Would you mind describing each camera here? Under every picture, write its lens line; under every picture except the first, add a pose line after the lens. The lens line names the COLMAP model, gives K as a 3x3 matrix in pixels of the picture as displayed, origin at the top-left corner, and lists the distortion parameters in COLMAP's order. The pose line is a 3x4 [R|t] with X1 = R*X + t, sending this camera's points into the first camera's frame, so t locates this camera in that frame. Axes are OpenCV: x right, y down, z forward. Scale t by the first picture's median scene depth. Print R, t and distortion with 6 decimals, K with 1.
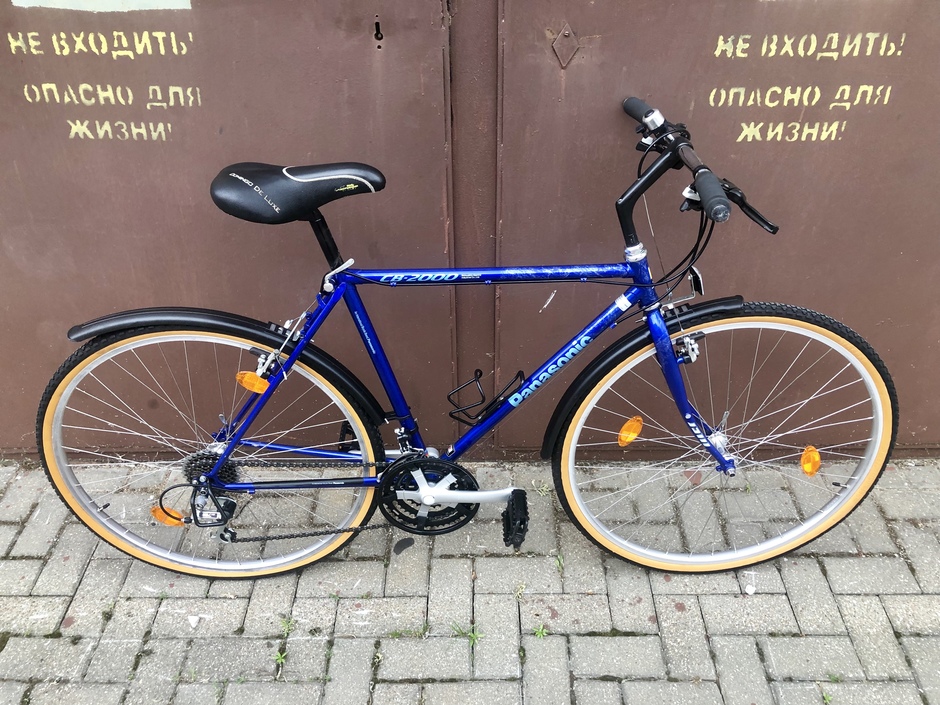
lens RADIAL K [[770.6, 0, 470.0], [0, 770.6, 352.5], [0, 0, 1]] dist [0.002293, -0.211143]
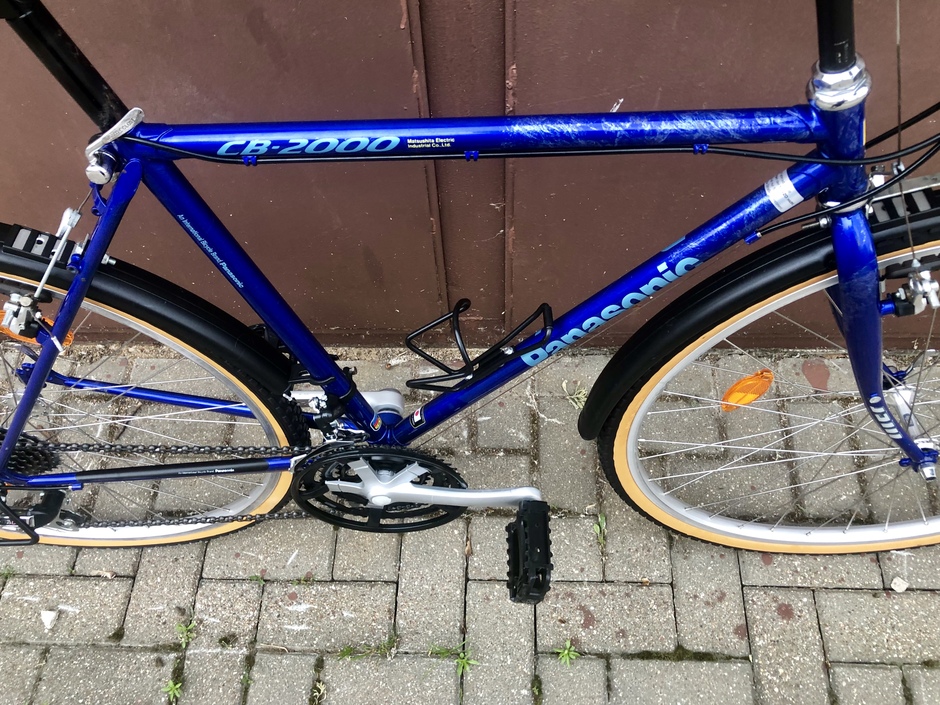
lens RADIAL K [[805.9, 0, 463.3], [0, 805.9, 351.6], [0, 0, 1]] dist [-0.013938, -0.010732]
pose [[0.998825, 0.010958, -0.047218, 0.033867], [0.006894, 0.932098, 0.362139, -0.123699], [0.047980, -0.362039, 0.930927, 0.451822]]
